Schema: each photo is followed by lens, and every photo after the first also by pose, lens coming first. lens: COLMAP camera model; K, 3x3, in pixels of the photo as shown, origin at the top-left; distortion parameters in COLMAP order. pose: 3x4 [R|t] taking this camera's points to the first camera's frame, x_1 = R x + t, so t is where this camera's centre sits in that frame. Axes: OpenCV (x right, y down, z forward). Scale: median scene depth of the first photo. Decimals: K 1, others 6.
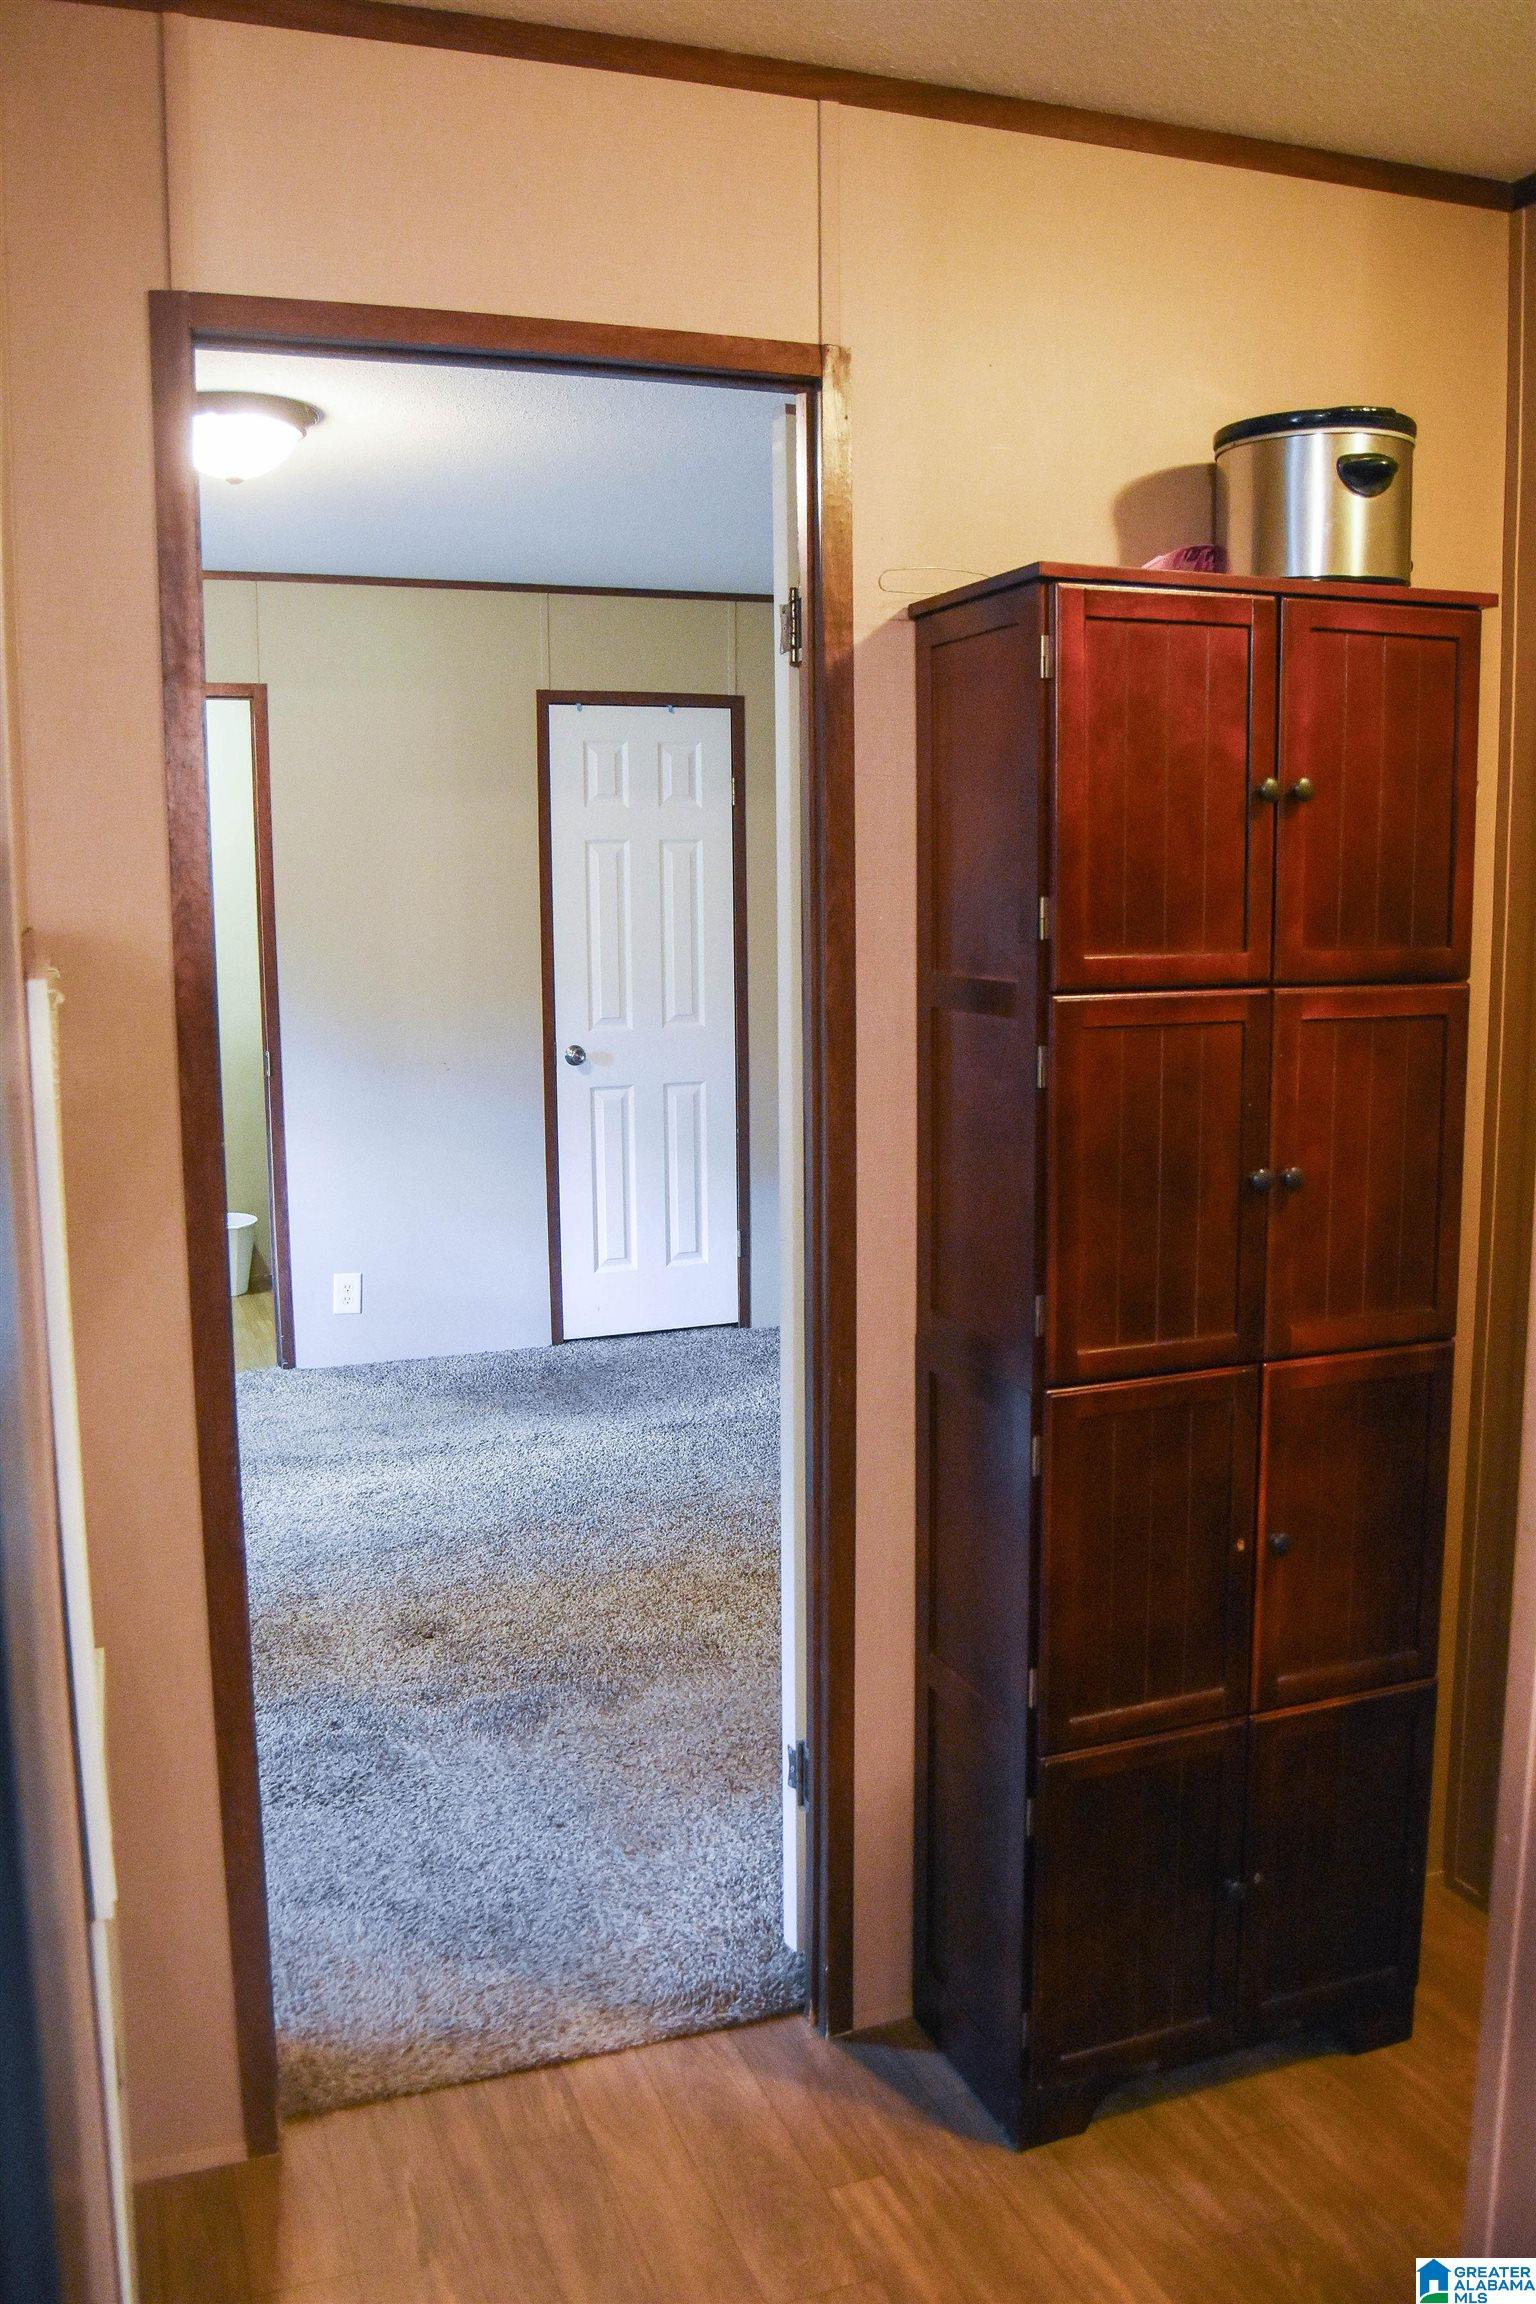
lens RADIAL K [[1856.3, 0, 768.2], [0, 1856.3, 1124.1], [0, 0, 1]] dist [-0.099492, 0.040992]
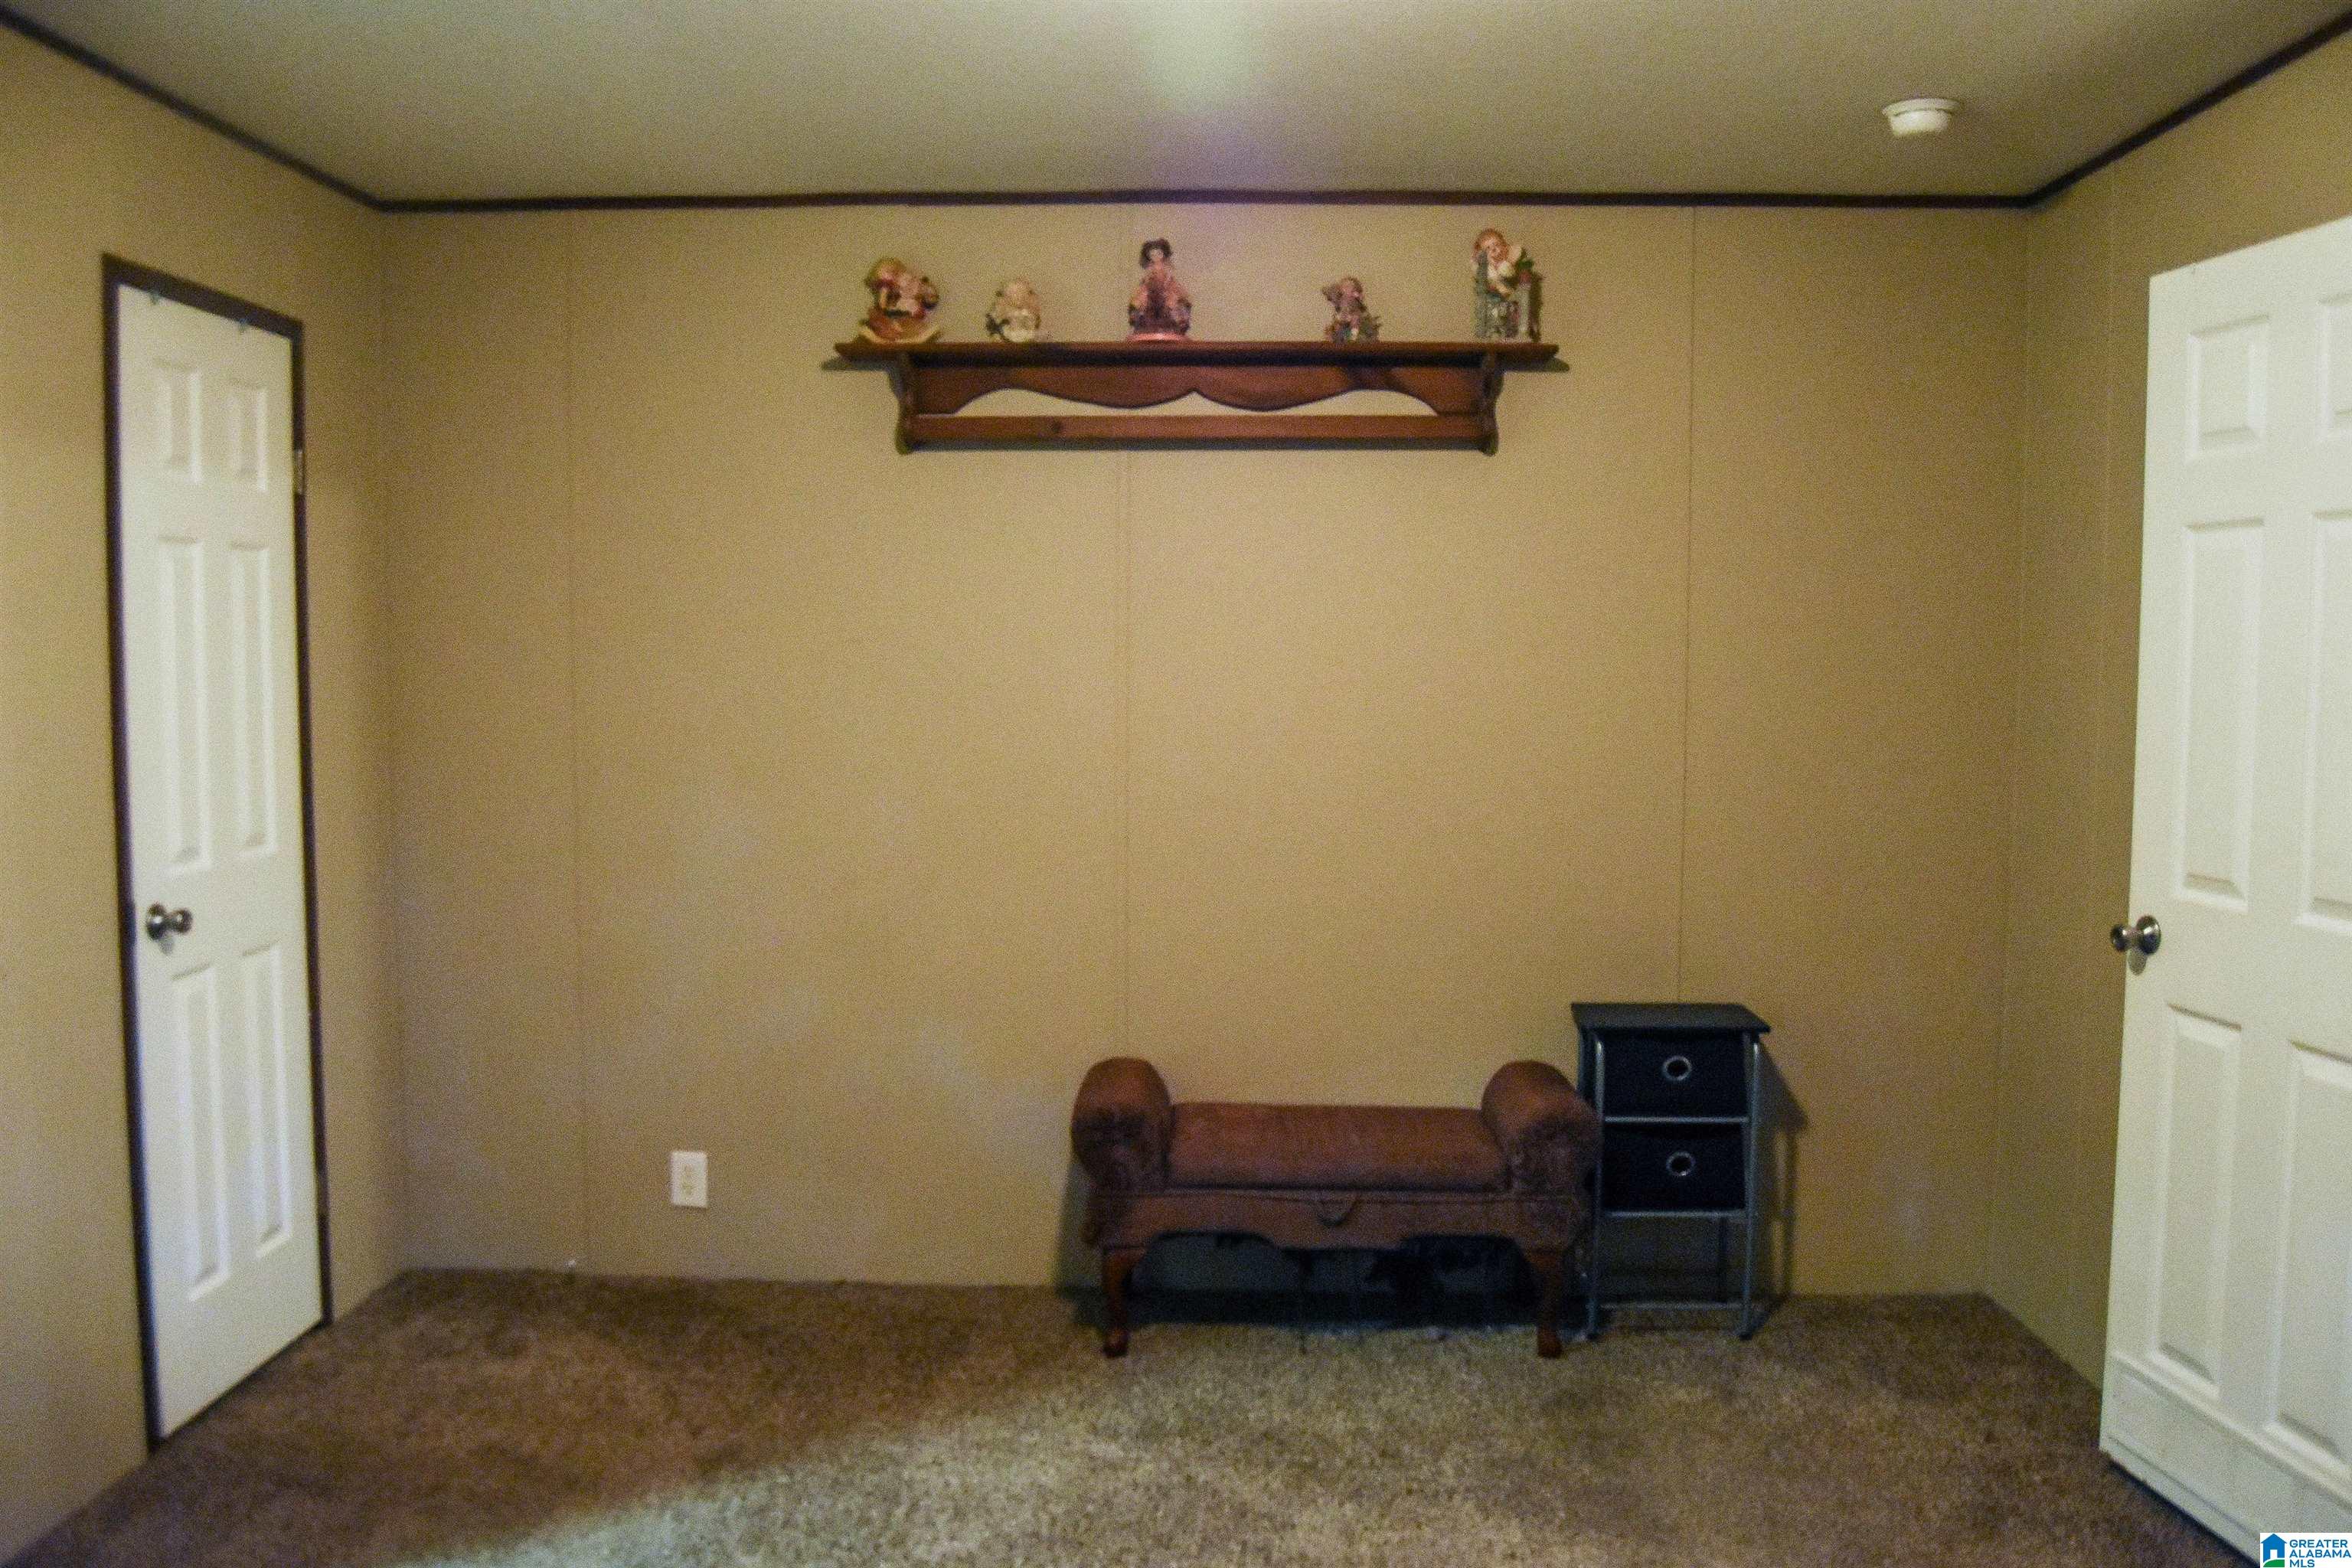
lens RADIAL K [[1894.9, 0, 1176.0], [0, 1894.9, 784.0], [0, 0, 1]] dist [-0.099492, 0.040992]
pose [[0.387309, -0.057260, 0.920170, -0.537155], [0.109142, 0.993899, 0.015909, -0.058972], [-0.915467, 0.094268, 0.391195, 0.552021]]
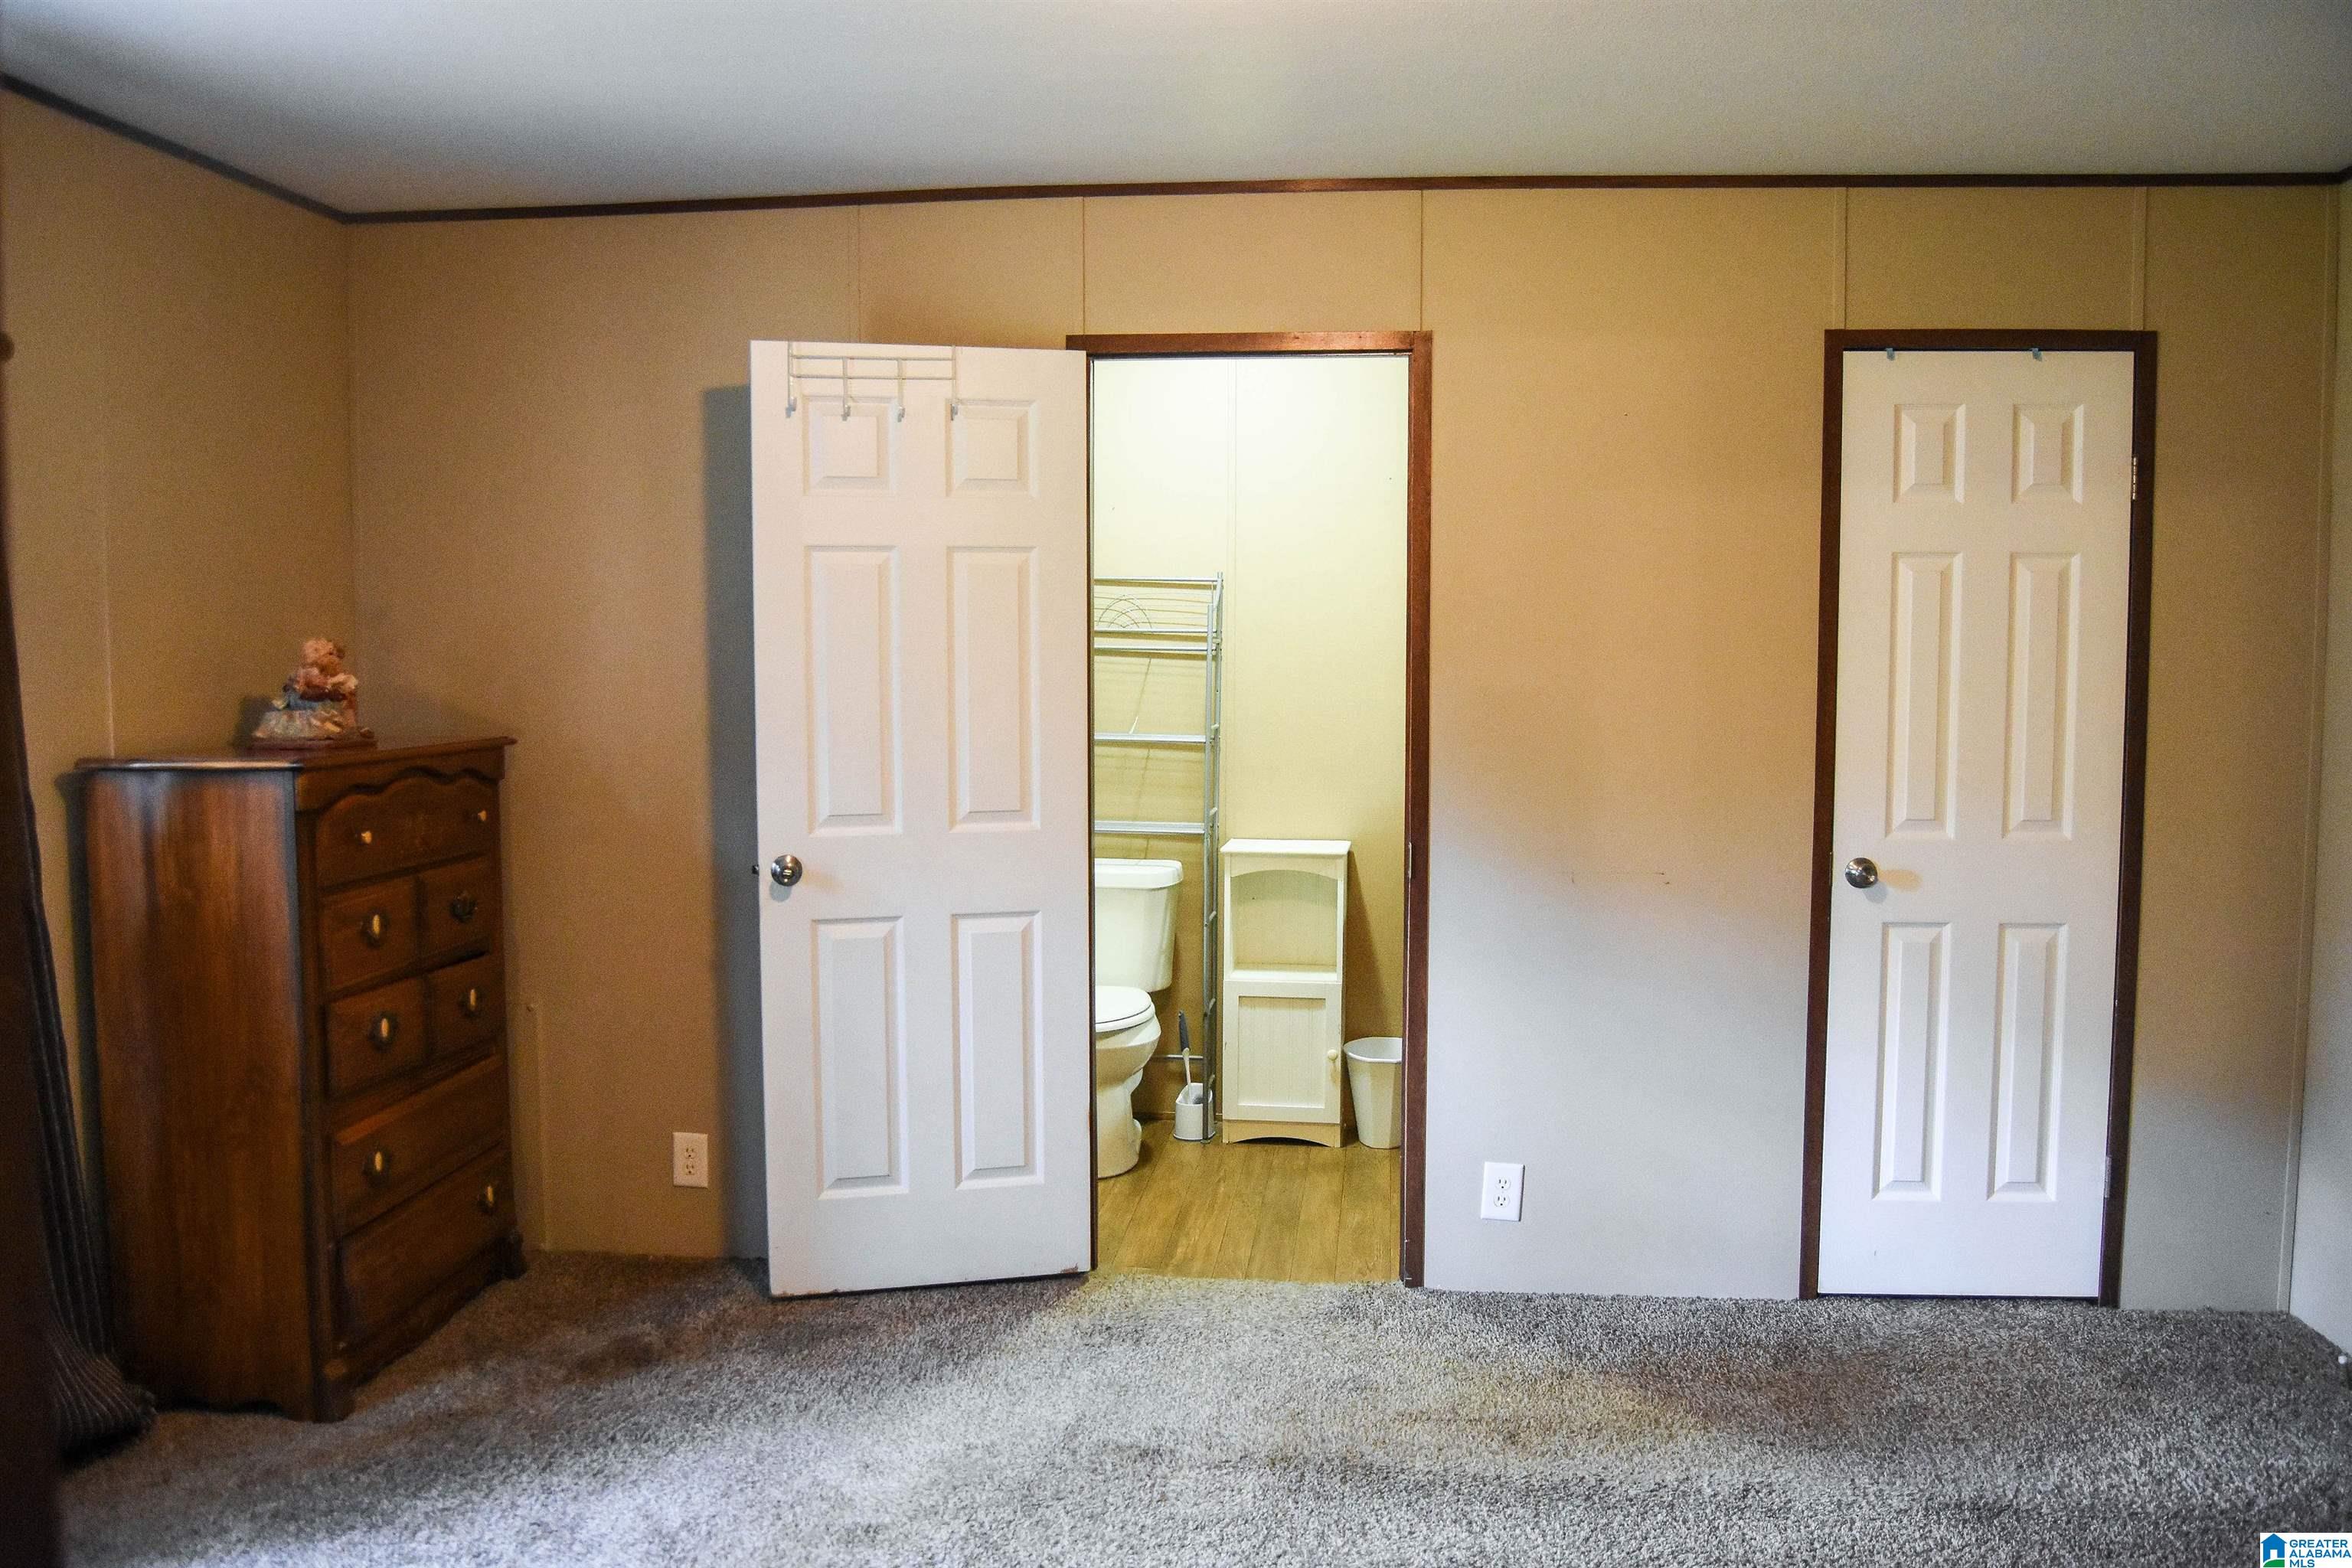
lens RADIAL K [[1879.5, 0, 1176.0], [0, 1879.5, 784.0], [0, 0, 1]] dist [-0.097017, 0.048049]
pose [[0.888303, 0.044000, -0.457144, -0.021174], [-0.068274, 0.996991, -0.036707, -0.030503], [0.454154, 0.063818, 0.888635, 0.320789]]
